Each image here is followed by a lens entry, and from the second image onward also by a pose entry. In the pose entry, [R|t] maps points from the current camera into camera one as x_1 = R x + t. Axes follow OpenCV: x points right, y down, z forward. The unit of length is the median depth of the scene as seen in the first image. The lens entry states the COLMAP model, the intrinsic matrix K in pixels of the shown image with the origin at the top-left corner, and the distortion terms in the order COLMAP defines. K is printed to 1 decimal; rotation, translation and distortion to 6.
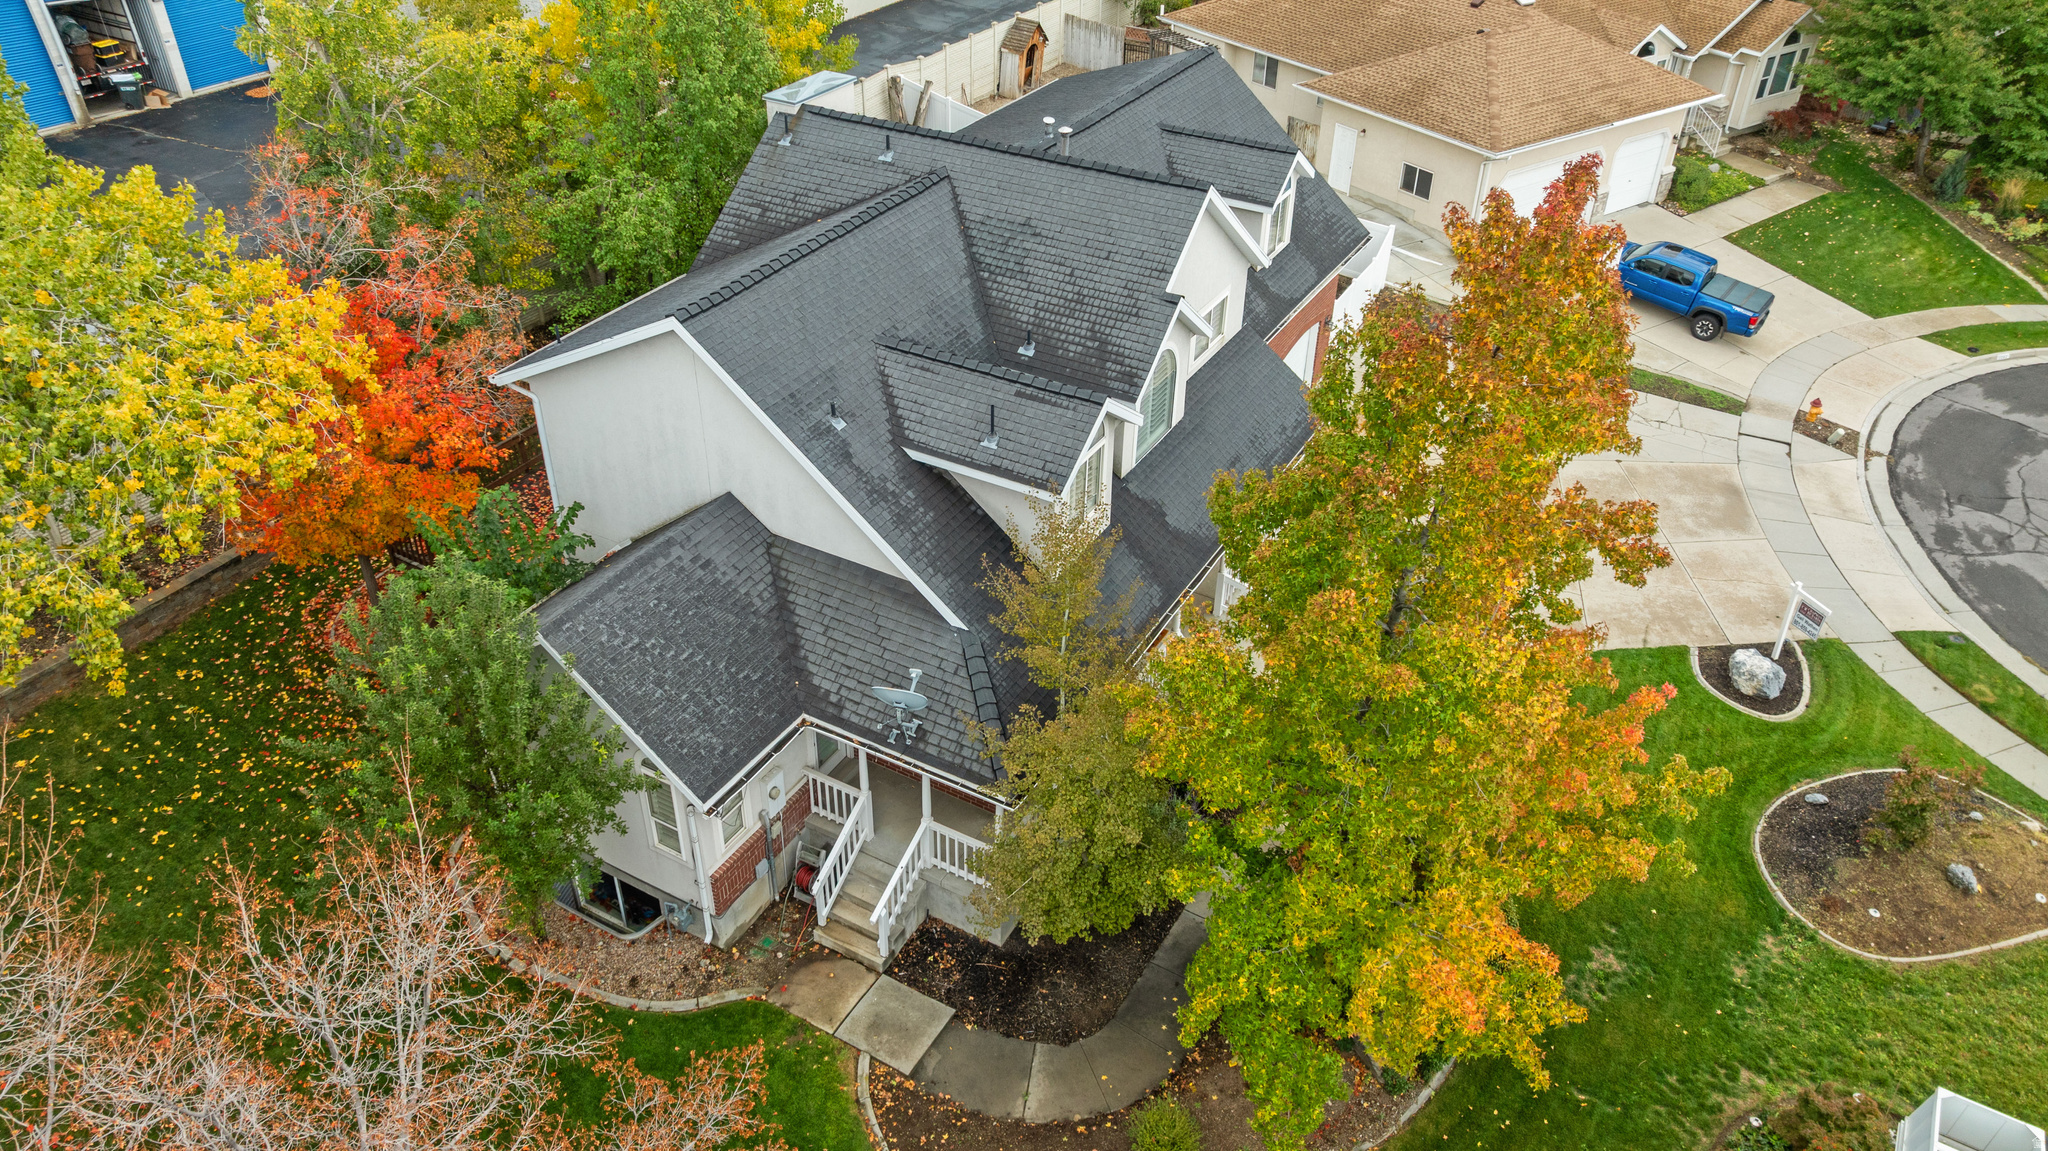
lens RADIAL K [[1438.8, 0, 1031.1], [0, 1438.8, 569.1], [0, 0, 1]] dist [-0.017432, 0.011080]
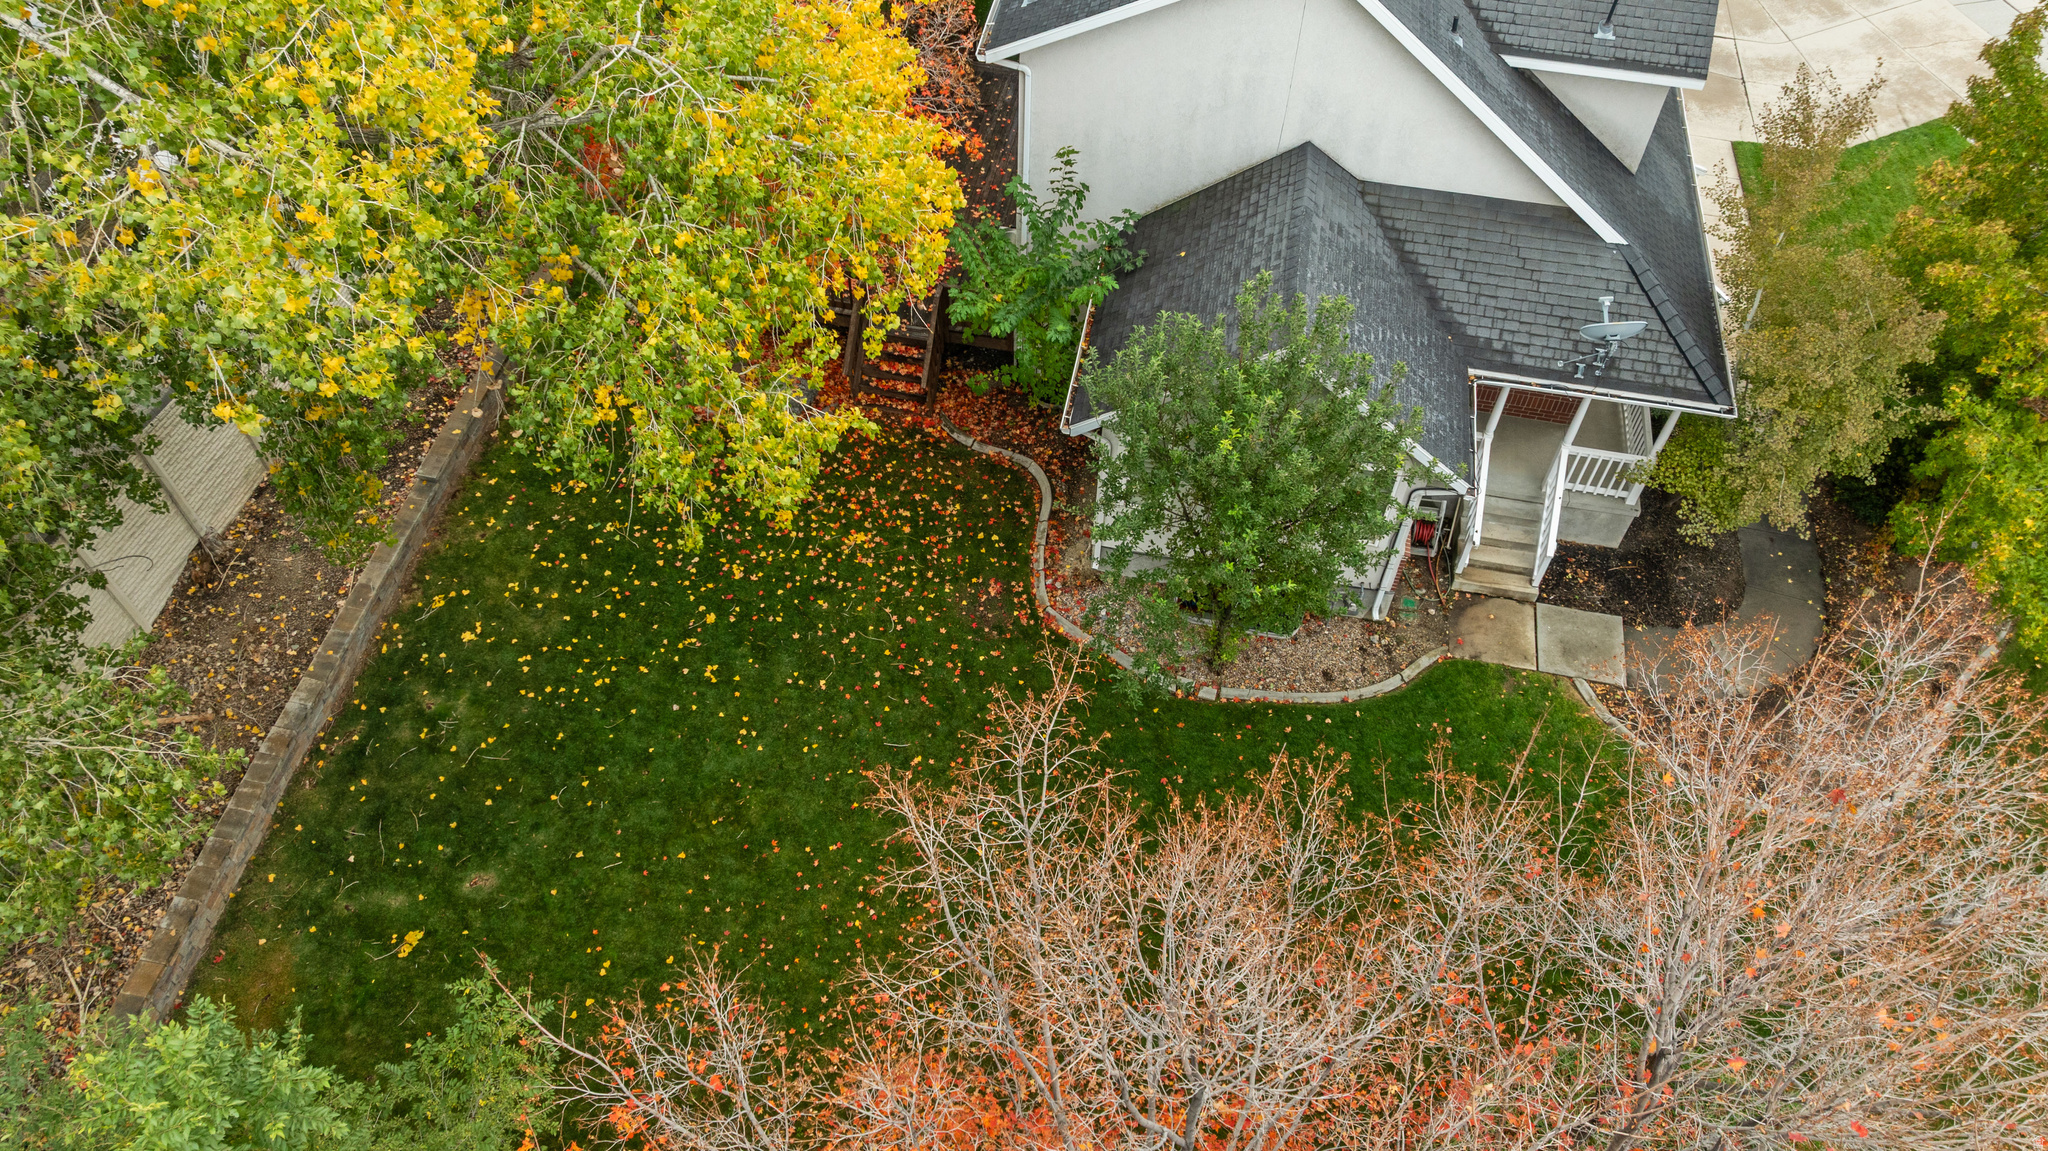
lens RADIAL K [[1438.8, 0, 1025.8], [0, 1438.8, 559.0], [0, 0, 1]] dist [-0.017432, 0.011080]
pose [[0.946797, -0.251513, 0.200788, -0.626060], [0.181309, 0.932319, 0.312904, -0.124562], [-0.265898, -0.259852, 0.928318, 0.165209]]
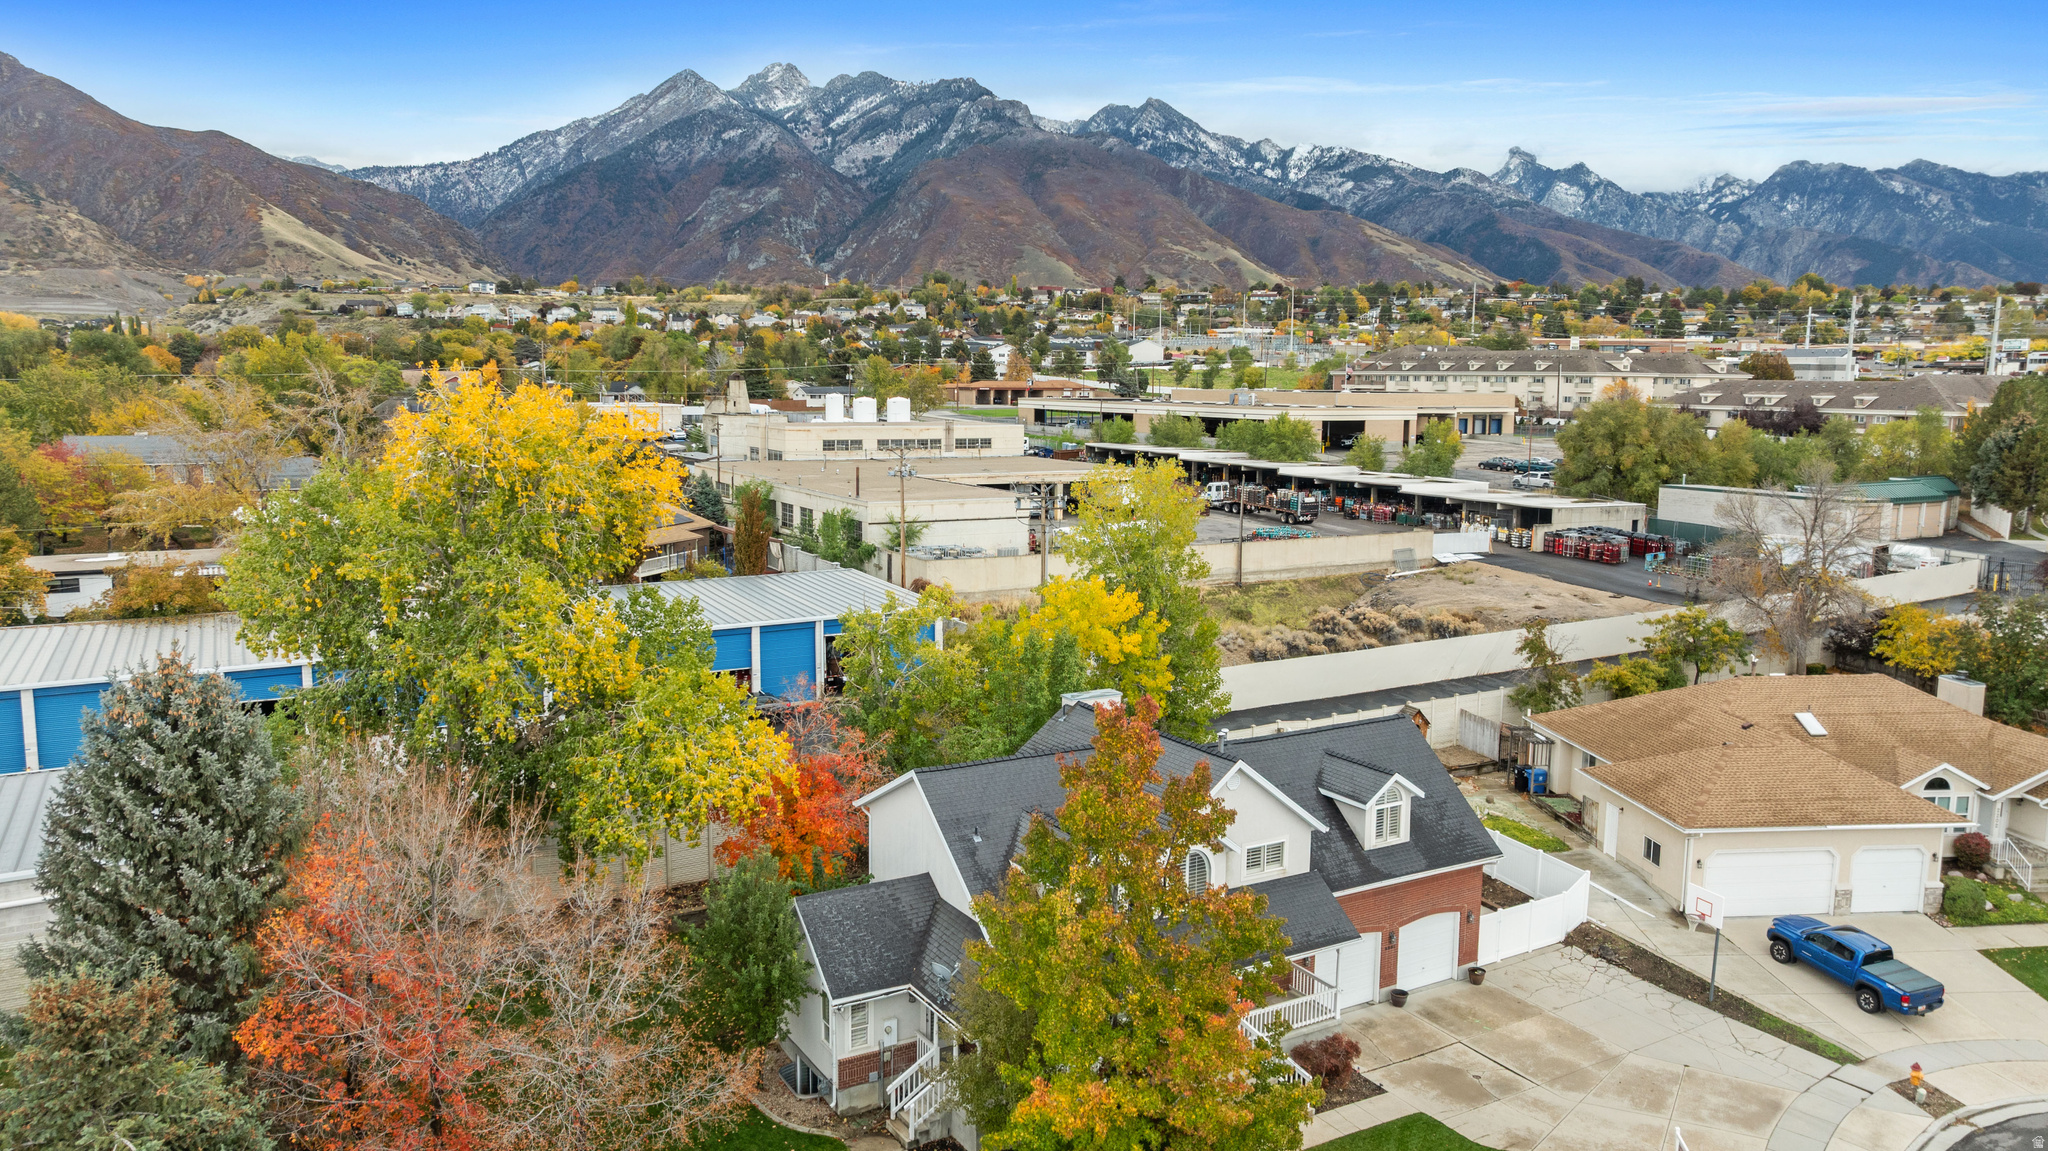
lens RADIAL K [[1438.8, 0, 1019.5], [0, 1438.8, 575.2], [0, 0, 1]] dist [-0.017432, 0.011080]
pose [[0.862066, 0.059570, -0.503283, 0.815483], [-0.283579, 0.879749, -0.381608, 0.288598], [0.420030, 0.471692, 0.775294, -0.578270]]
